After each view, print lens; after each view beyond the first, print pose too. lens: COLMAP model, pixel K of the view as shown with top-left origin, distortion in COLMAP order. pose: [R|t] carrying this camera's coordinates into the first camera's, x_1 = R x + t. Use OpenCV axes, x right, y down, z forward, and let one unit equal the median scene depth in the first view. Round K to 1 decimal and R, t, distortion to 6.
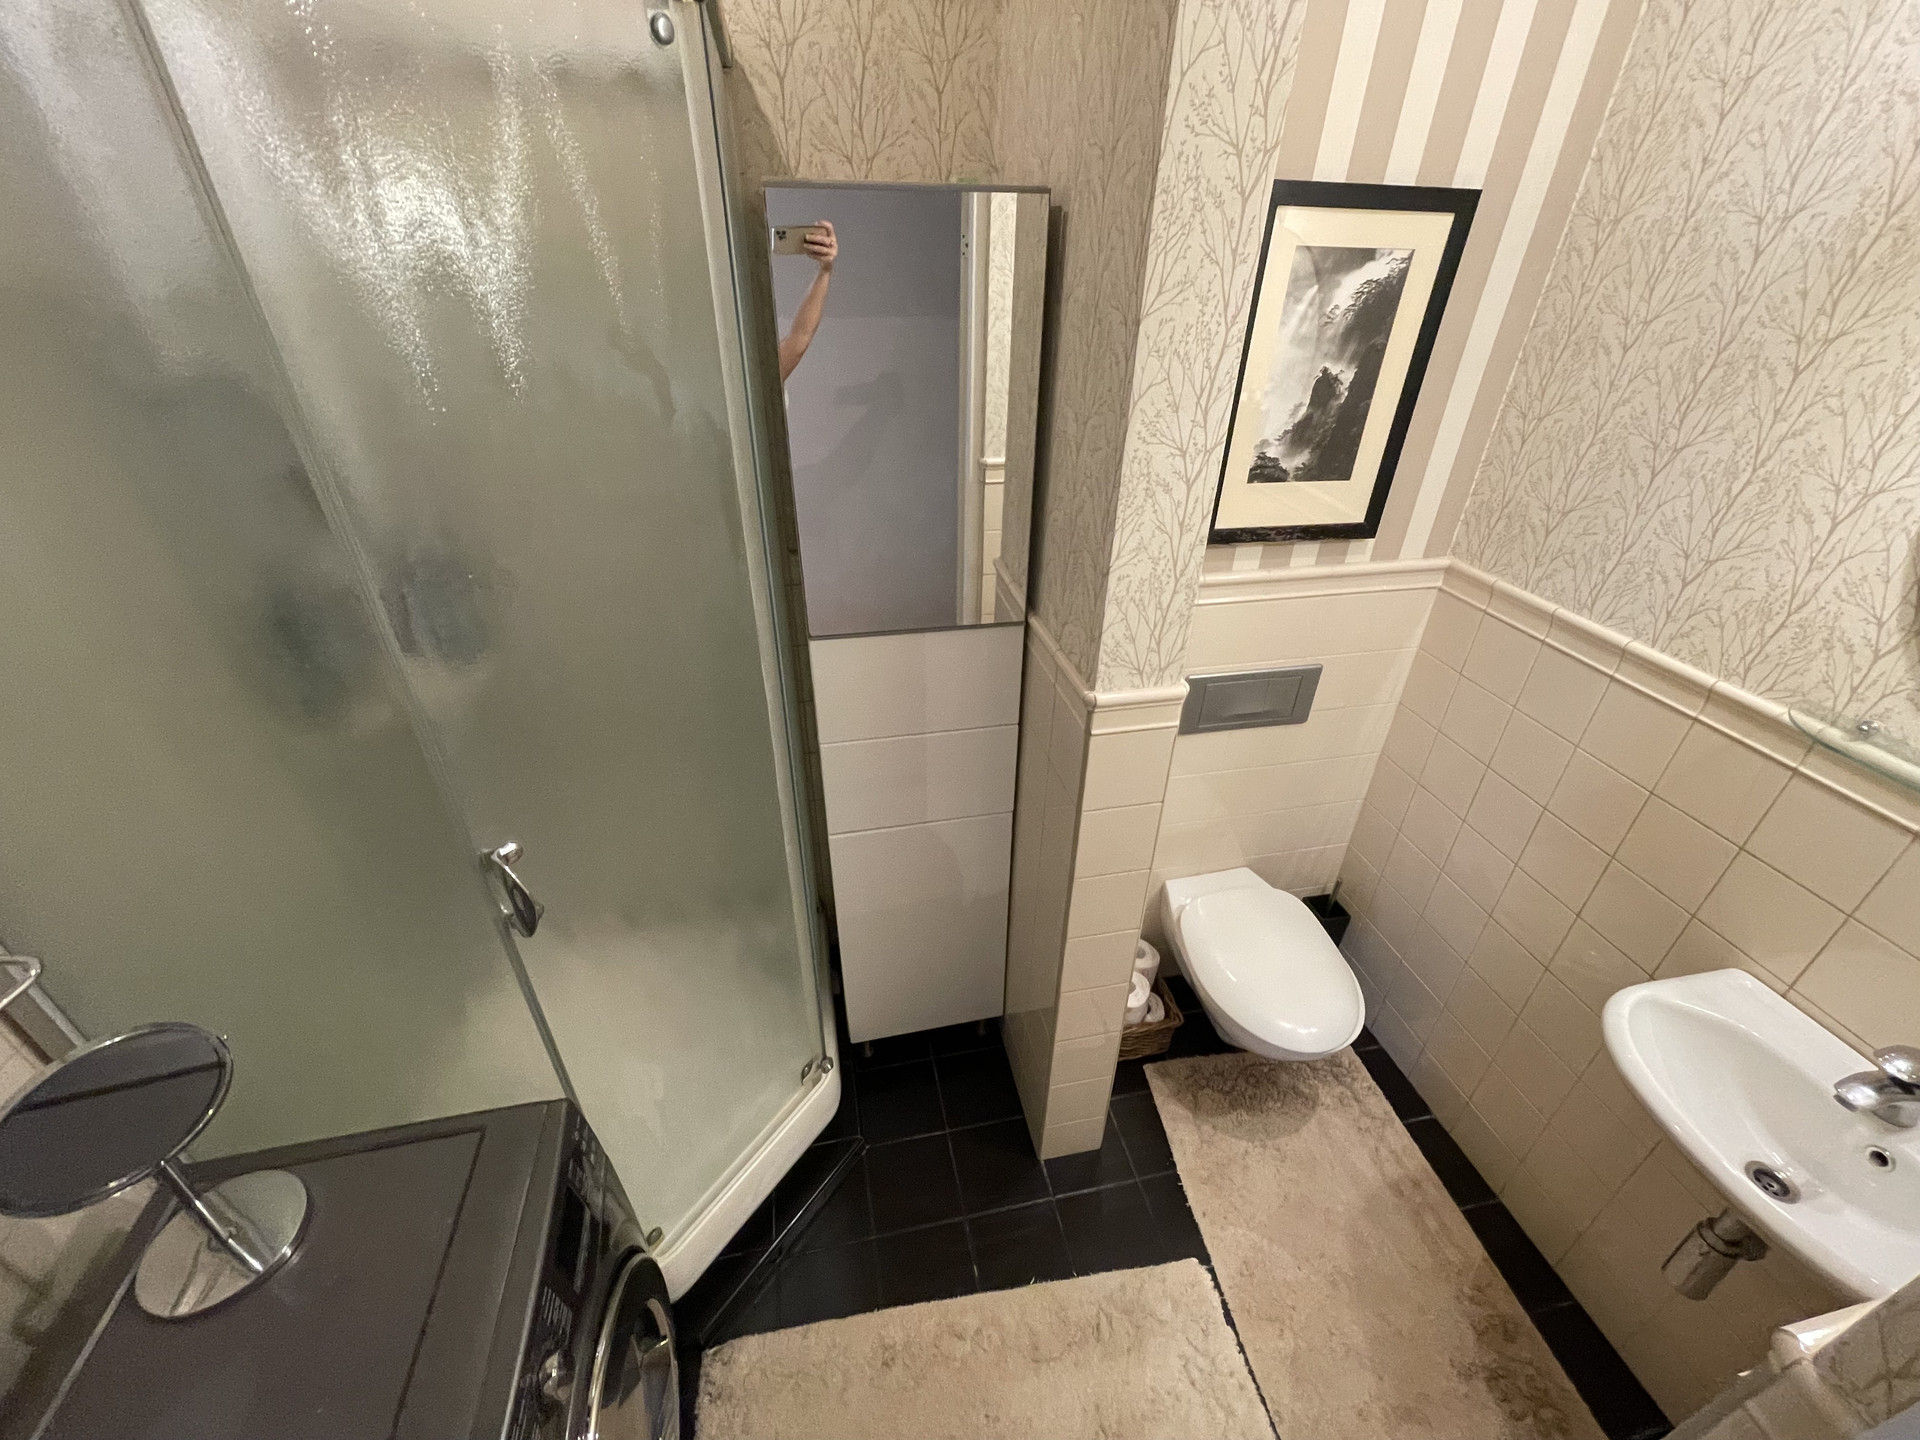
lens RADIAL K [[786.9, 0, 959.3], [0, 786.9, 721.0], [0, 0, 1]] dist [0.002434, -0.000361]
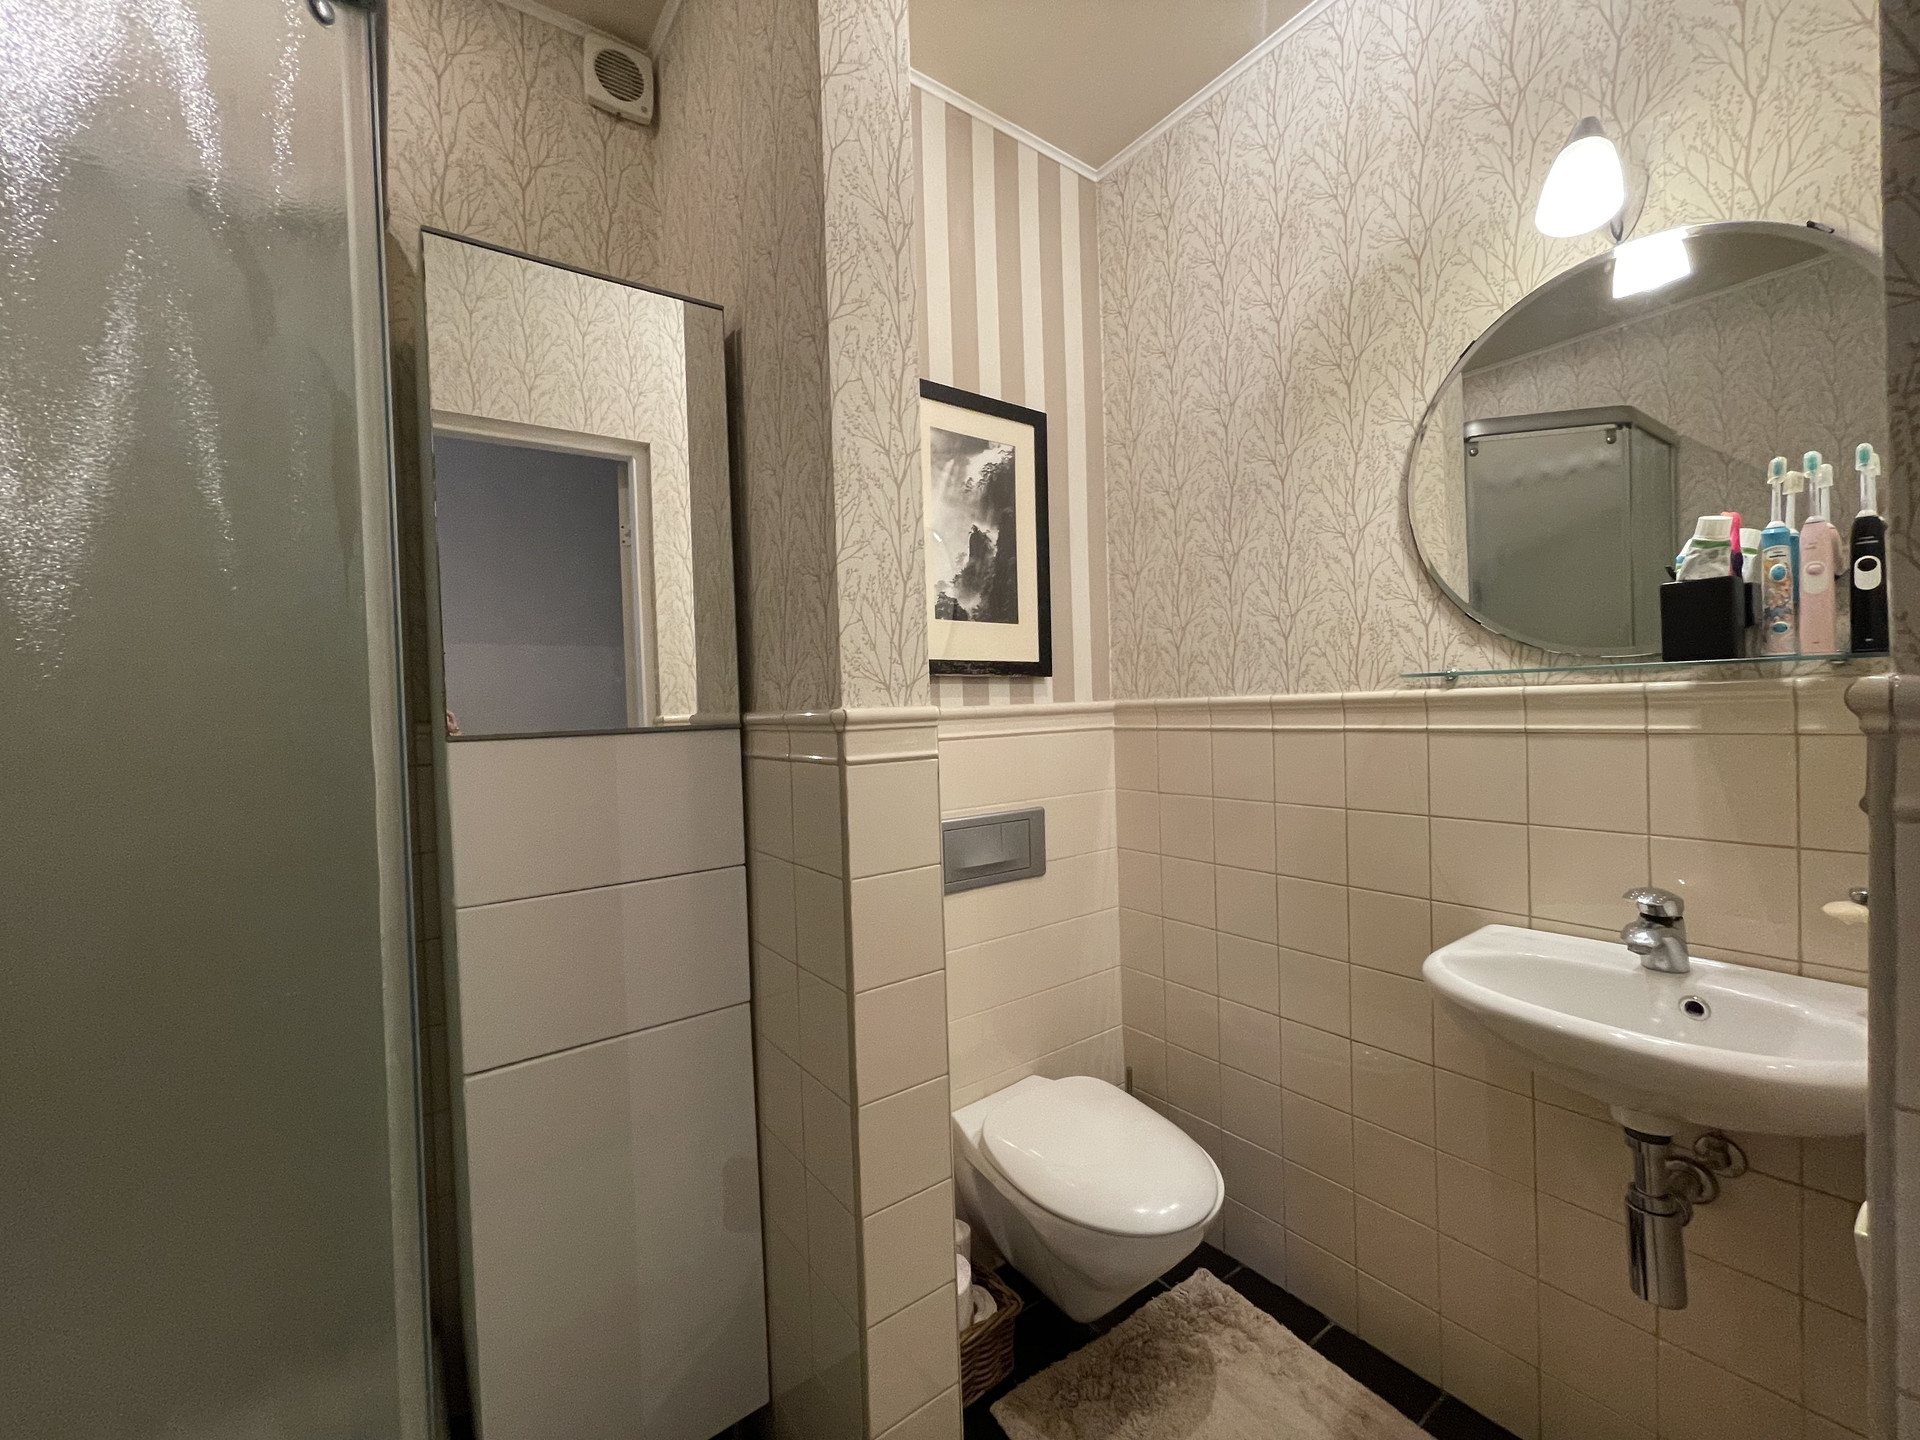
lens RADIAL K [[786.9, 0, 961.0], [0, 786.9, 718.9], [0, 0, 1]] dist [0.002434, -0.000361]
pose [[0.908947, -0.049959, 0.413908, -0.056135], [0.255475, 0.851303, -0.458274, 0.338539], [-0.329466, 0.522290, 0.786553, 0.238847]]
